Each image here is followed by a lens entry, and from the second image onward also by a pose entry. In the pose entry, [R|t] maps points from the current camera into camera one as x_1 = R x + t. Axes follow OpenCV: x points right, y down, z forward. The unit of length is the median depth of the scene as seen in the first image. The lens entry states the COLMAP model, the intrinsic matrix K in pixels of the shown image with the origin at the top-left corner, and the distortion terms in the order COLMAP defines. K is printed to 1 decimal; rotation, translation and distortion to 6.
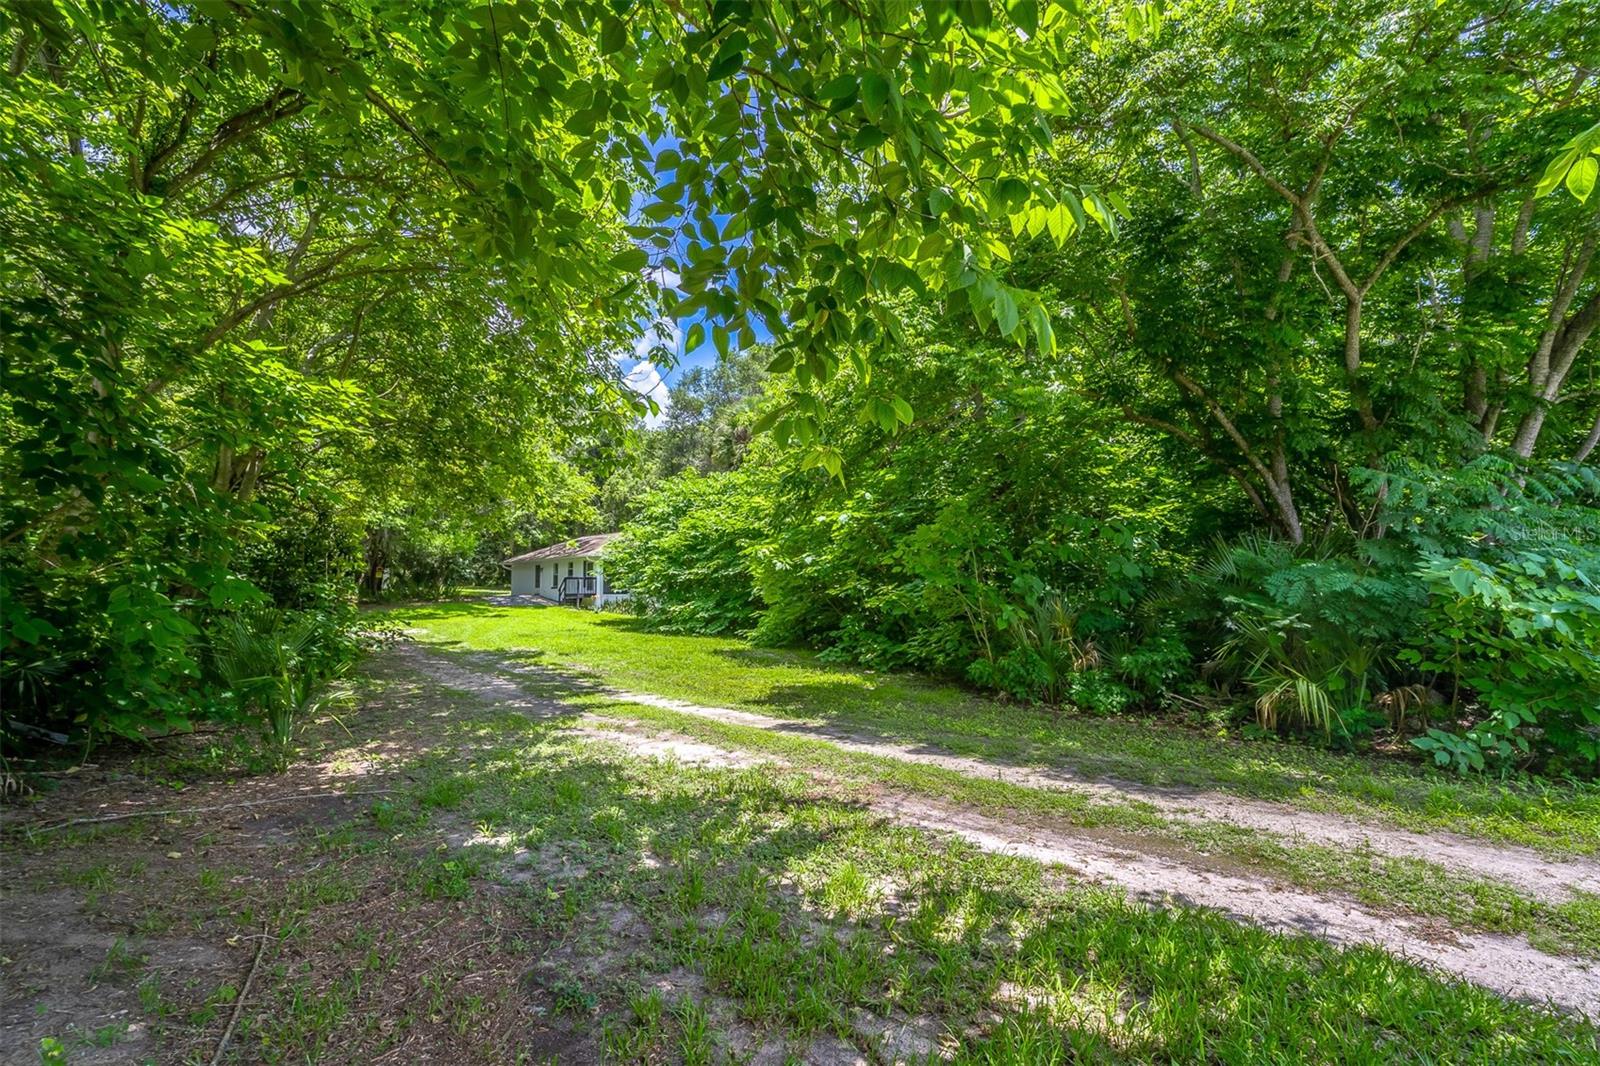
lens RADIAL K [[761.9, 0, 795.3], [0, 761.9, 539.6], [0, 0, 1]] dist [0.007750, -0.001186]
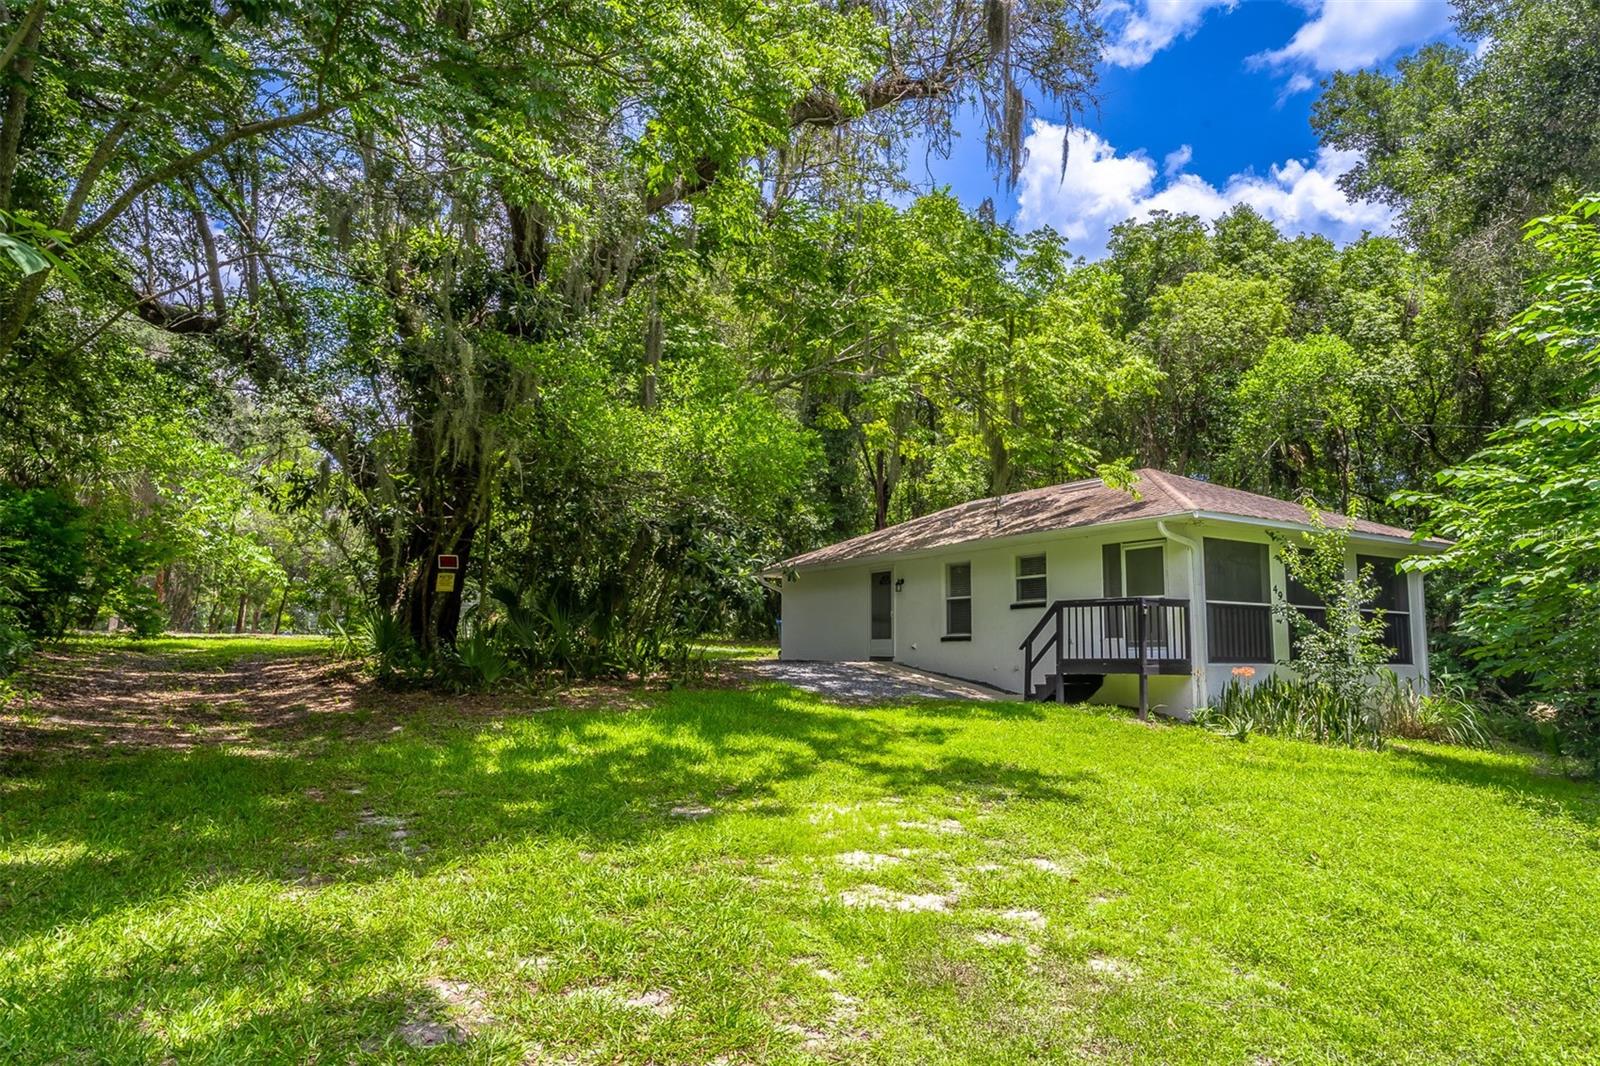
lens RADIAL K [[1000.7, 0, 798.2], [0, 1000.7, 523.5], [0, 0, 1]] dist [-0.001469, 0.003508]
pose [[0.982169, -0.012277, -0.187599, -0.335945], [0.001339, 0.998297, -0.058320, 0.043923], [0.187996, 0.057029, 0.980513, 0.637581]]
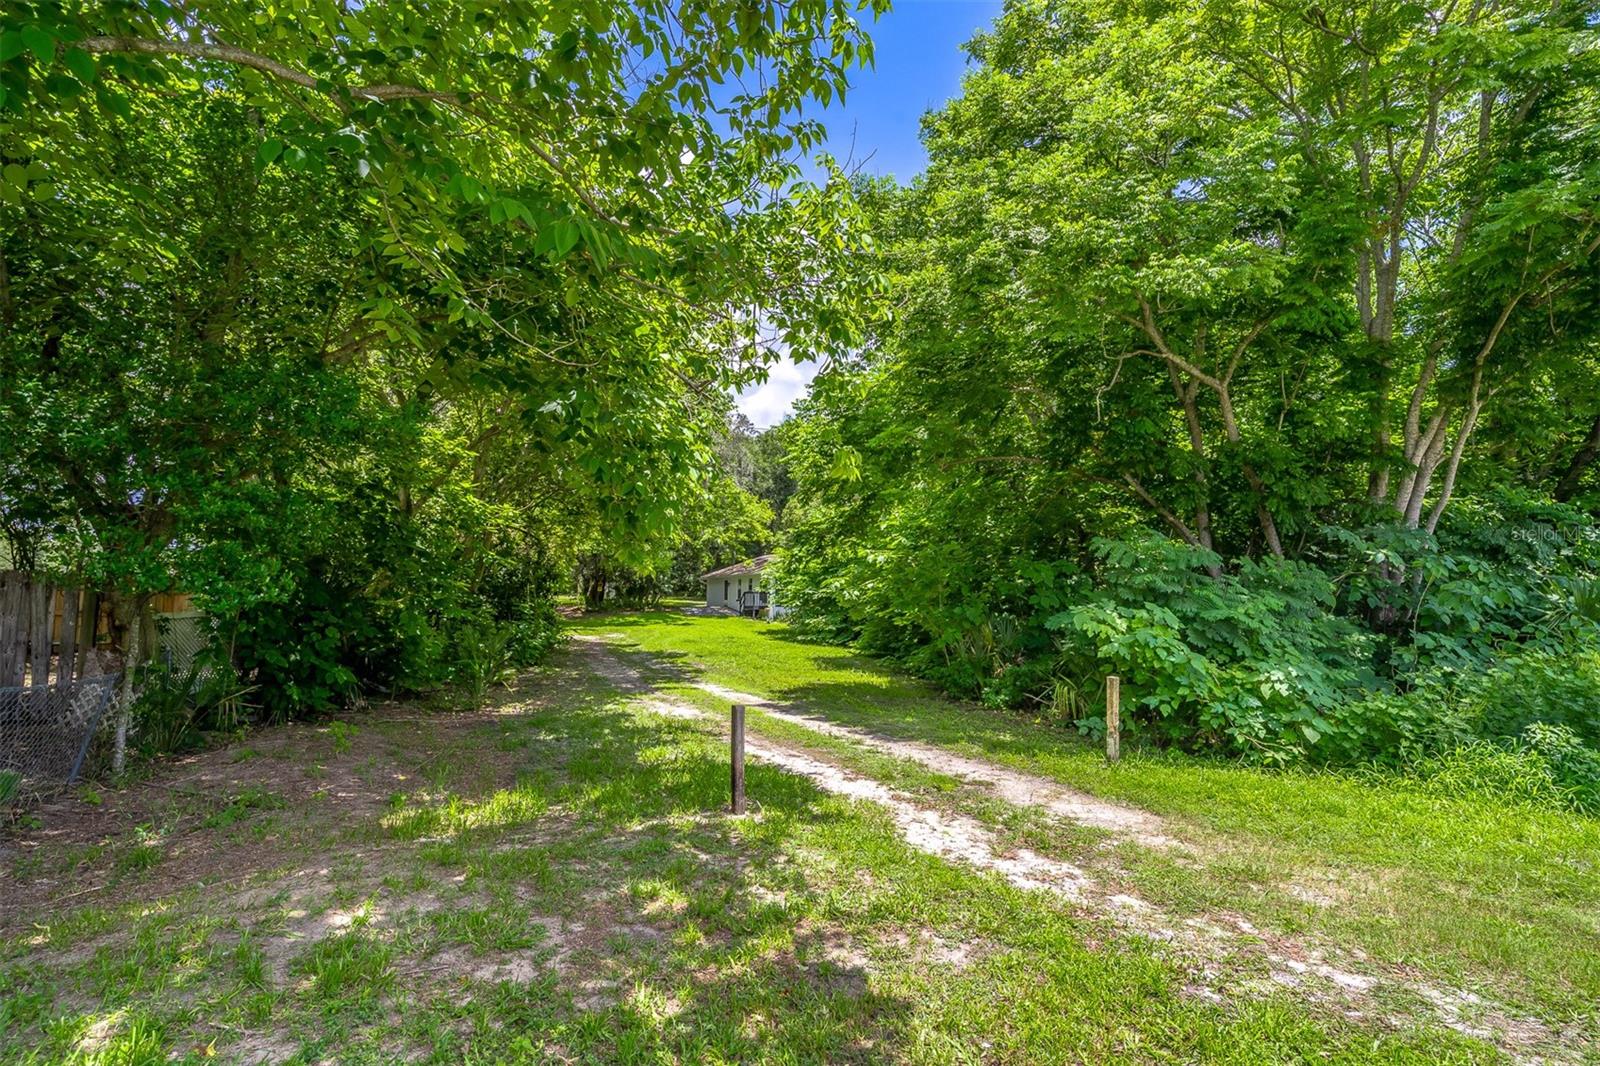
lens RADIAL K [[761.9, 0, 795.3], [0, 761.9, 539.6], [0, 0, 1]] dist [0.007750, -0.001186]
pose [[0.960881, -0.012405, -0.276682, 0.096675], [0.008933, 0.999865, -0.013807, -0.013384], [0.276816, 0.010796, 0.960862, -0.094712]]
